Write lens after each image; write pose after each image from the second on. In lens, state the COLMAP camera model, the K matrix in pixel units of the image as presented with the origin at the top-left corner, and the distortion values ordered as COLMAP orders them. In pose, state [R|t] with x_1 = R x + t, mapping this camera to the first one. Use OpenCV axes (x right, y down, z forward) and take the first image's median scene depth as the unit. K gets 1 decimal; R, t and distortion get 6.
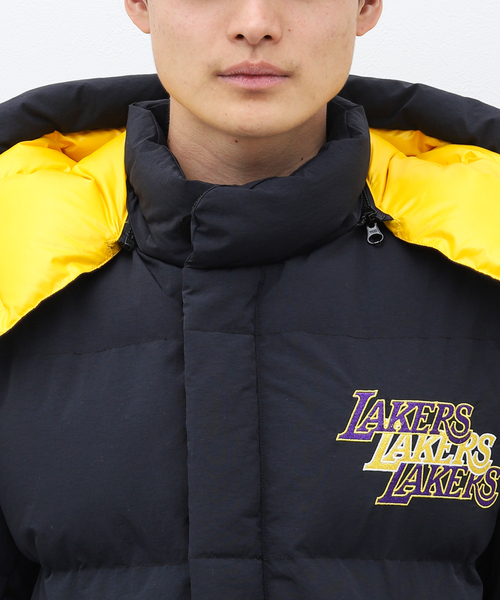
lens RADIAL K [[2605.2, 0, 250.0], [0, 2605.2, 304.9], [0, 0, 1]] dist [0.870972, 0.000000]
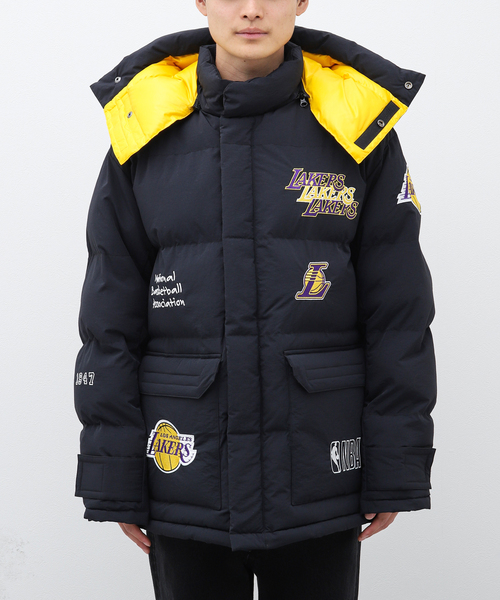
lens RADIAL K [[3388.2, 0, 249.4], [0, 3388.2, 295.2], [0, 0, 1]] dist [0.527255, 0.000000]
pose [[0.998046, -0.007619, -0.062019, 0.186588], [0.008493, 0.999868, 0.013833, 0.102863], [0.061906, -0.014333, 0.997979, -2.018022]]
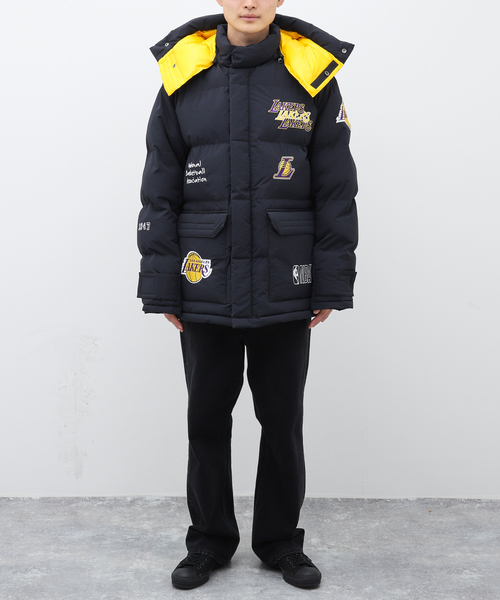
lens RADIAL K [[2883.9, 0, 251.0], [0, 2883.9, 296.4], [0, 0, 1]] dist [0.178316, 0.000000]
pose [[0.998477, 0.010245, -0.054217, 0.239477], [-0.008508, 0.999446, 0.032175, 0.184884], [0.054516, -0.031664, 0.998011, -3.248576]]
